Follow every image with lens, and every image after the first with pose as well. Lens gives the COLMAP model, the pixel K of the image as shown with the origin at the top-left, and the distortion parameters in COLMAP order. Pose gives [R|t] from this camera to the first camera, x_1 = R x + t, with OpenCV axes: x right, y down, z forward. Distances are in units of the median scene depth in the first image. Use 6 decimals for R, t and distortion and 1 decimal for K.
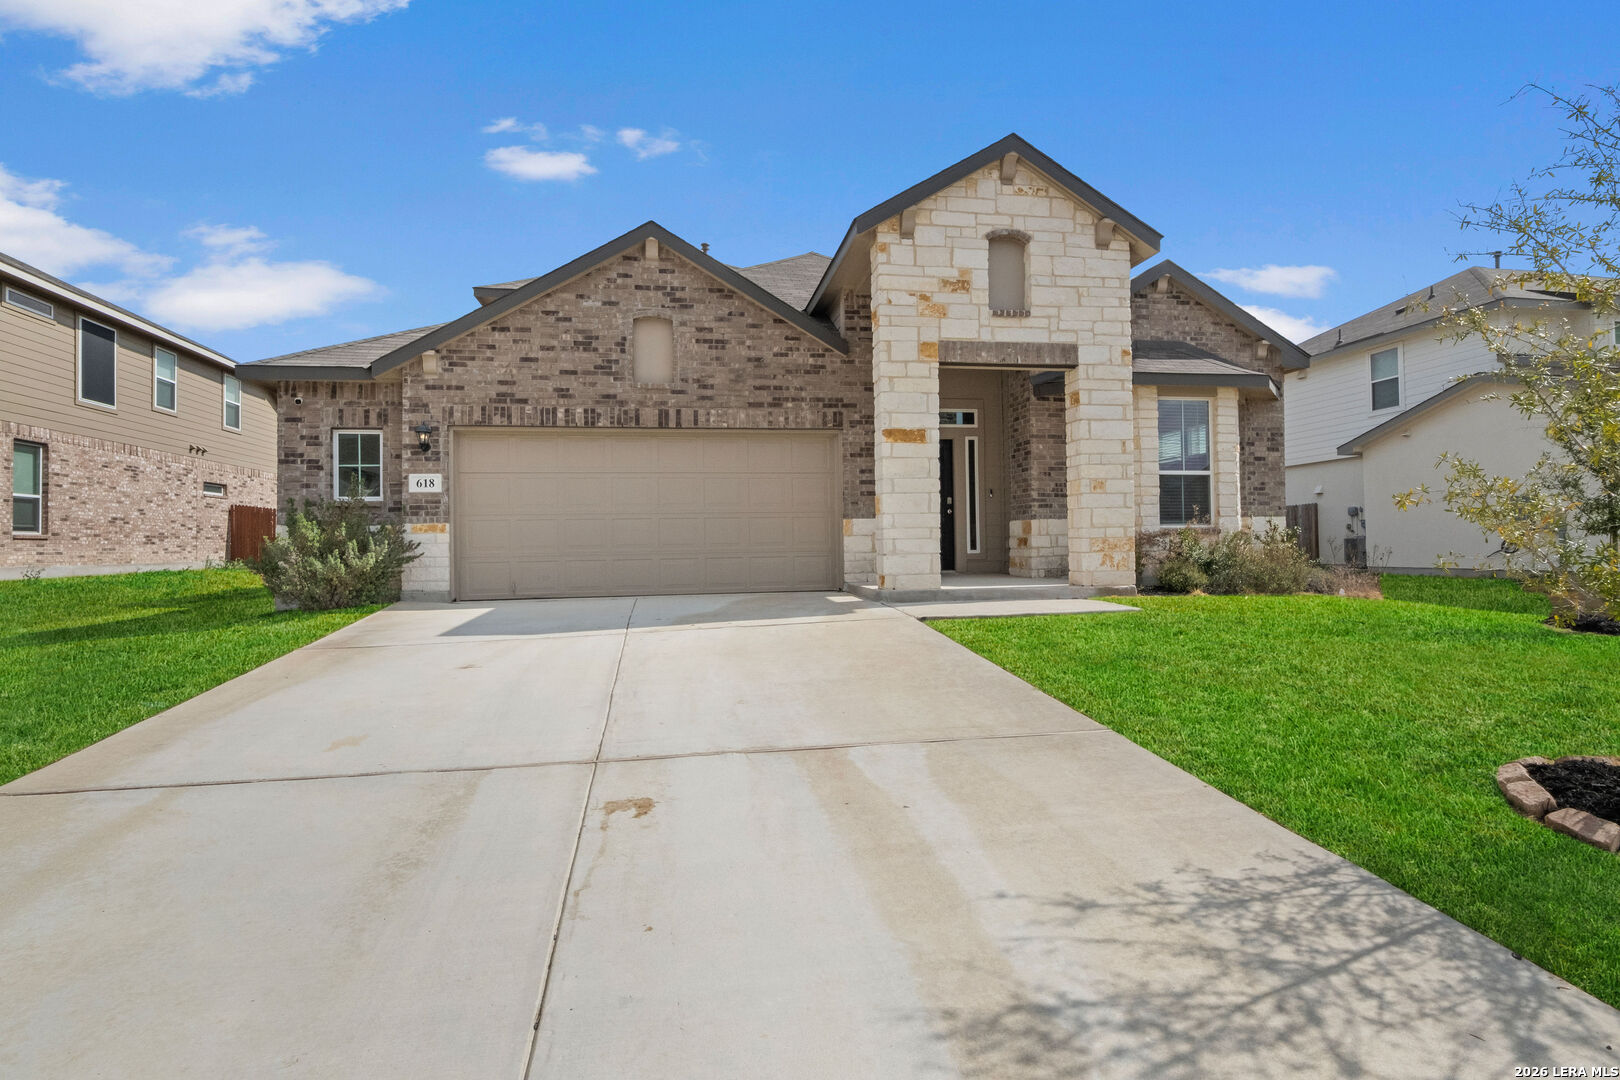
lens RADIAL K [[824.6, 0, 812.8], [0, 824.6, 541.4], [0, 0, 1]] dist [0.010394, 0.000312]
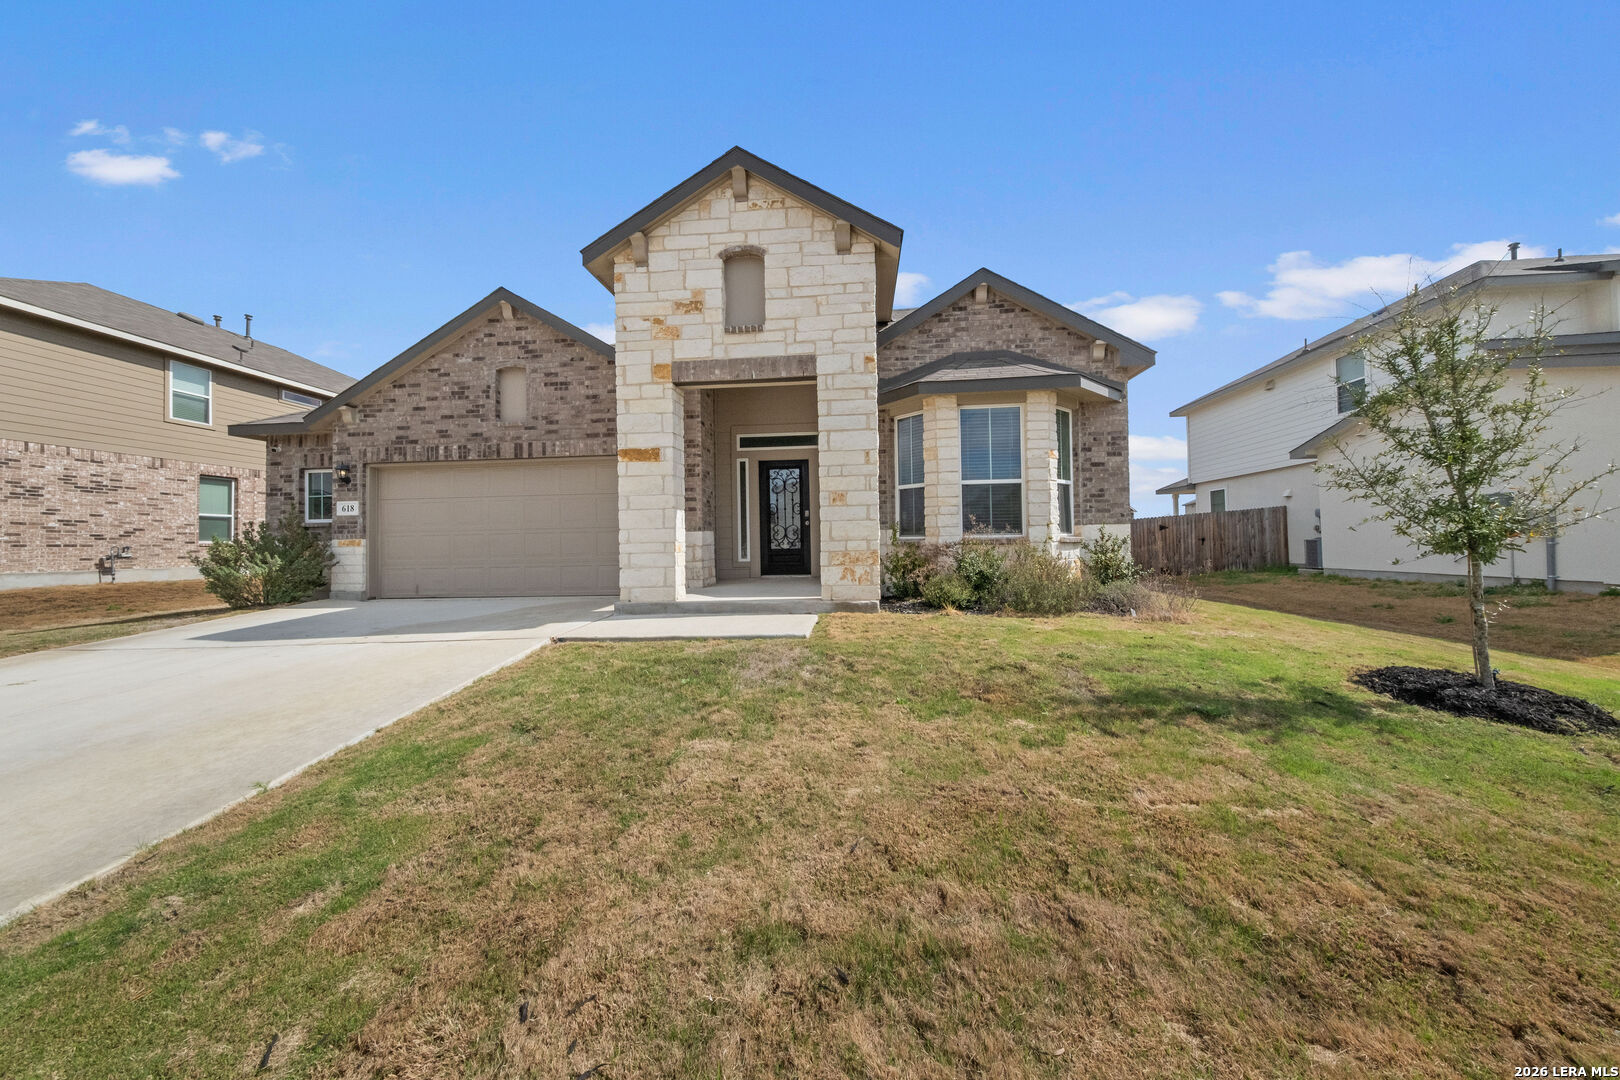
lens RADIAL K [[547.9, 0, 809.1], [0, 547.9, 539.2], [0, 0, 1]] dist [0.013188, -0.000331]
pose [[0.964735, -0.005372, -0.263169, 0.454863], [0.006274, 0.999977, 0.002585, -0.019353], [0.263149, -0.004145, 0.964746, 0.345608]]
